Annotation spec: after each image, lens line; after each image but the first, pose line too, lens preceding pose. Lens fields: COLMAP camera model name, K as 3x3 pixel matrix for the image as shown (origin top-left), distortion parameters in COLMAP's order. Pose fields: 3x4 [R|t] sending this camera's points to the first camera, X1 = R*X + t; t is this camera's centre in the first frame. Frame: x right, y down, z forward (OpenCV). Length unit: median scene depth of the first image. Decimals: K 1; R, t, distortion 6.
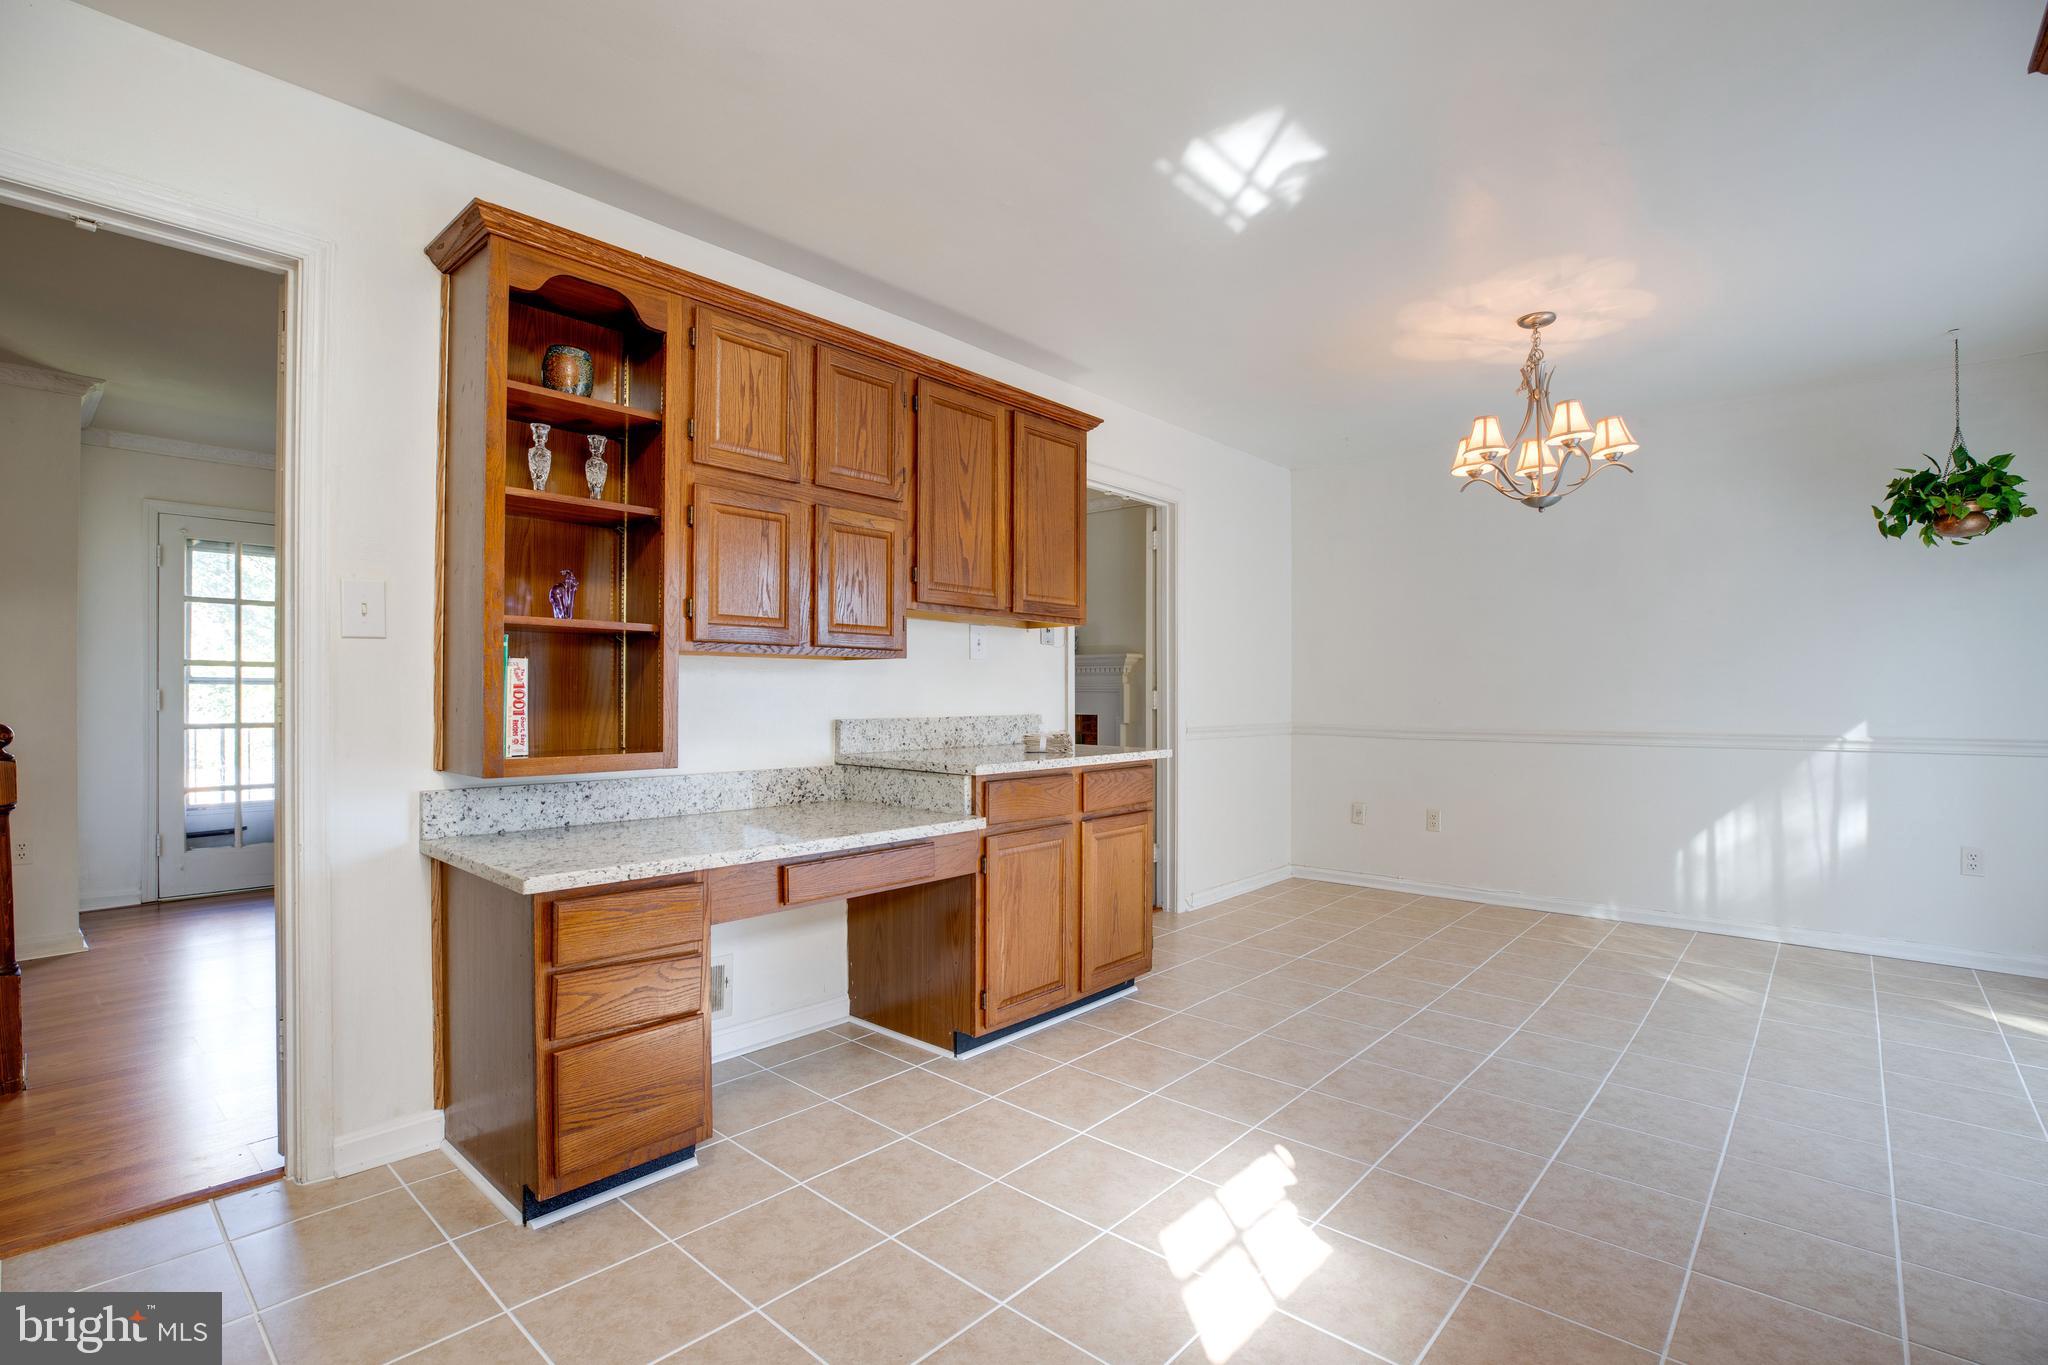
lens RADIAL K [[932.1, 0, 1055.0], [0, 932.1, 687.9], [0, 0, 1]] dist [-0.000402, 0.000347]
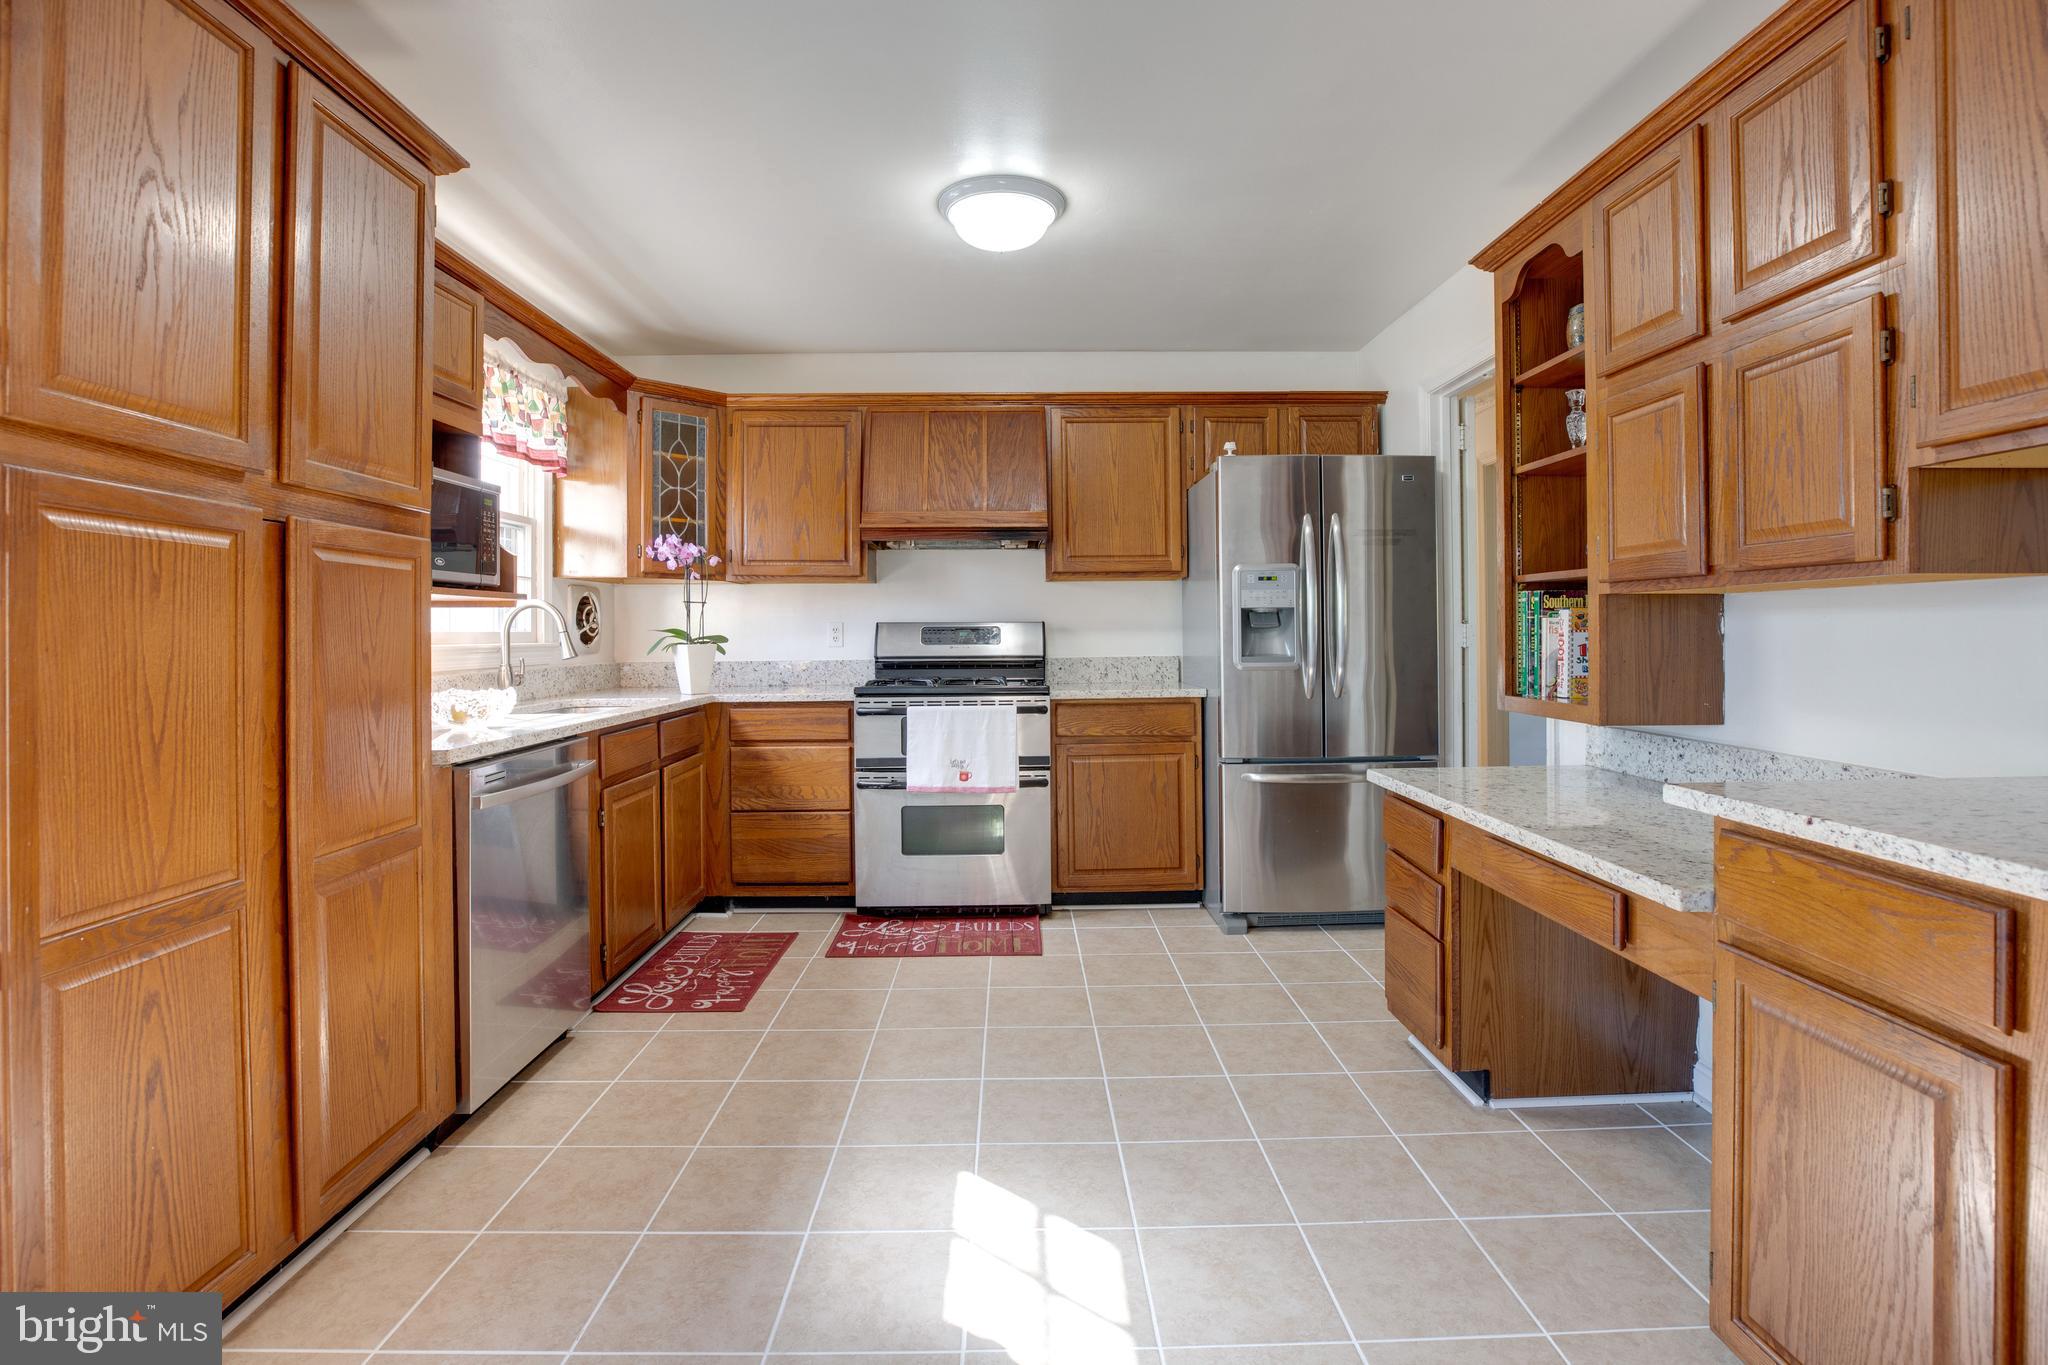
lens RADIAL K [[1000.3, 0, 1026.3], [0, 1000.3, 631.8], [0, 0, 1]] dist [-0.000010, -0.000054]
pose [[-0.740955, 0.000426, -0.671555, 0.643591], [0.003476, 0.999989, -0.003201, -0.003036], [0.671546, -0.004706, -0.740948, 1.338638]]
